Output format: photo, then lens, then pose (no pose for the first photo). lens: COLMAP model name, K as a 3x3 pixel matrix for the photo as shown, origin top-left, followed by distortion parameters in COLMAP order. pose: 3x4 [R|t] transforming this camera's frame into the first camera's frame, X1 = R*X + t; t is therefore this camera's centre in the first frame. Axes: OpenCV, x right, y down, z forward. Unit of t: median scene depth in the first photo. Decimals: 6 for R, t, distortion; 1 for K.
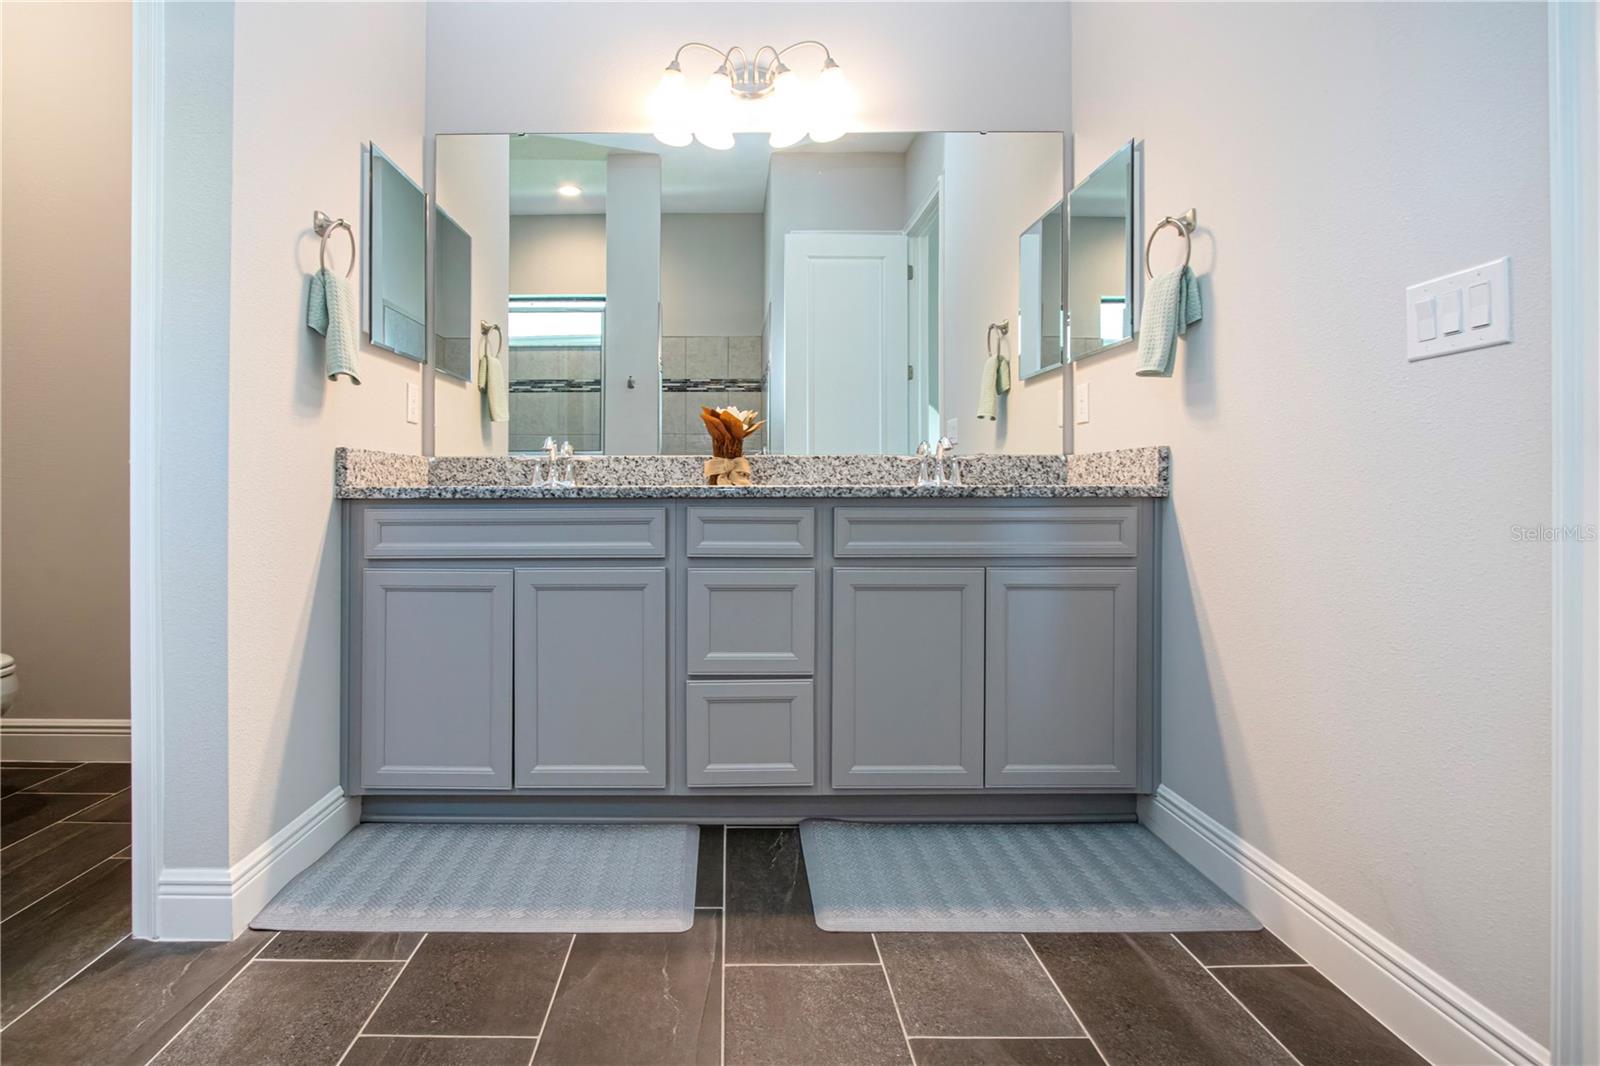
lens RADIAL K [[767.3, 0, 695.2], [0, 767.3, 485.7], [0, 0, 1]] dist [-0.017022, 0.000796]
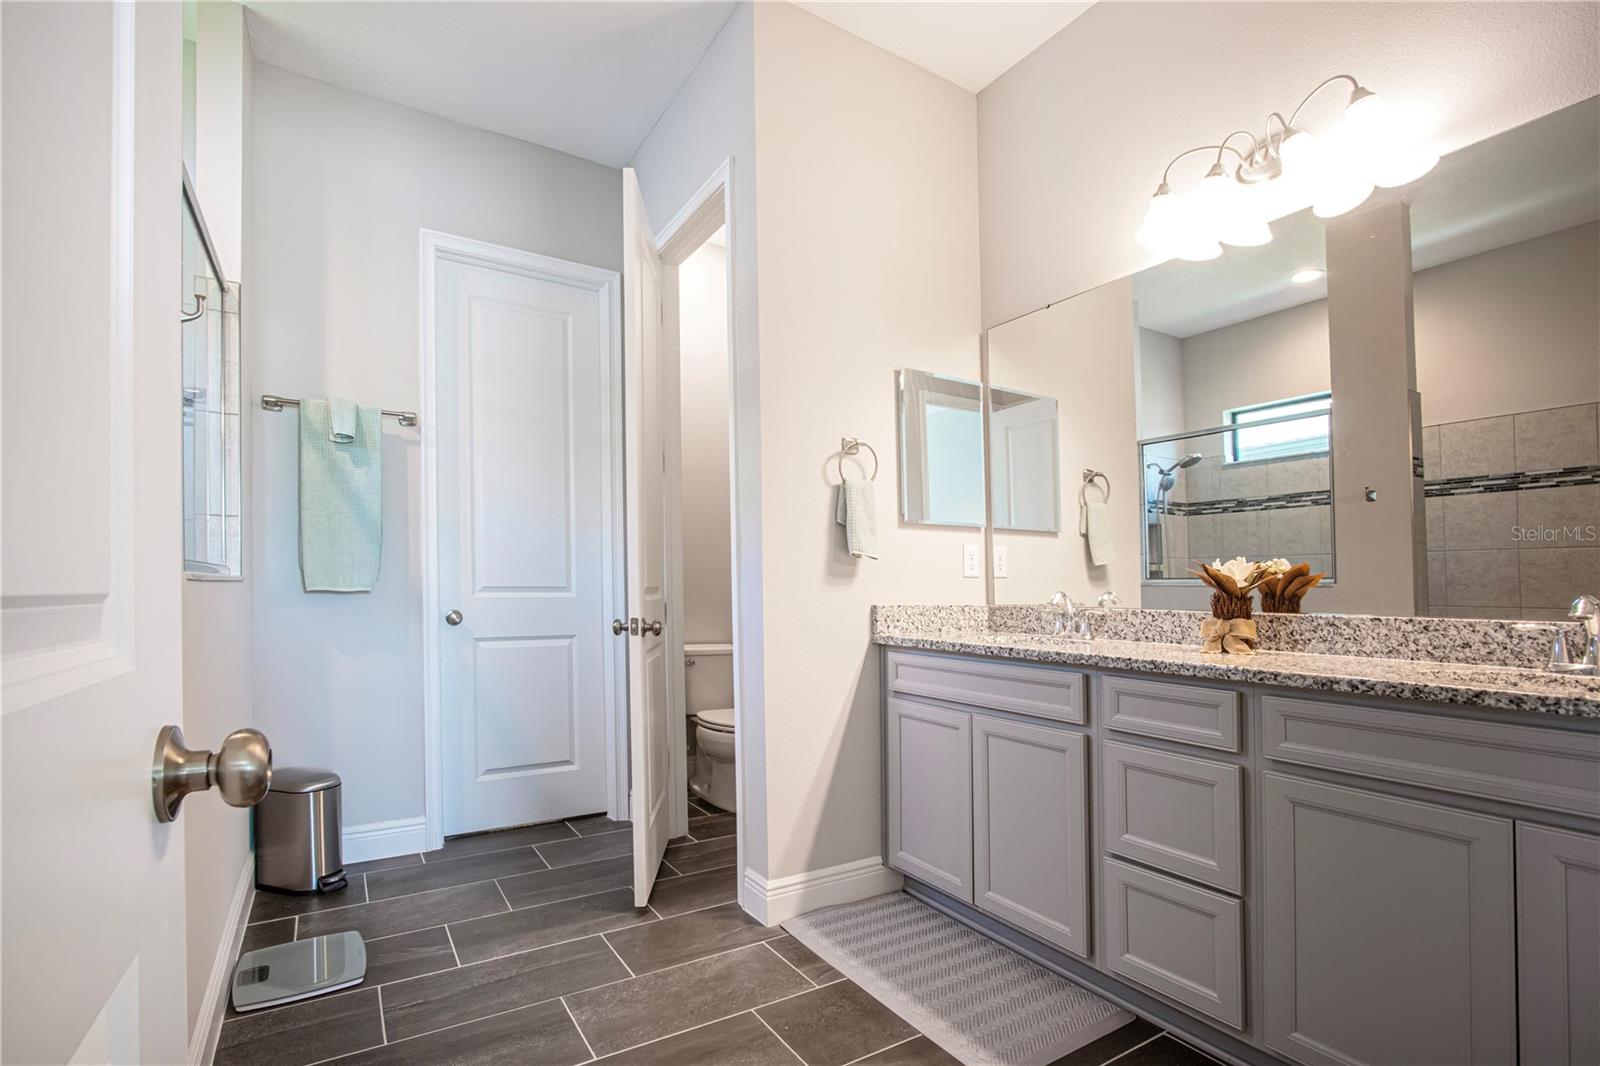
lens RADIAL K [[767.3, 0, 842.2], [0, 767.3, 584.4], [0, 0, 1]] dist [-0.017022, 0.000796]
pose [[0.548251, 0.007277, -0.836282, 0.605103], [-0.004400, 0.999973, 0.005817, -0.089598], [0.836302, 0.000491, 0.548269, 0.202188]]
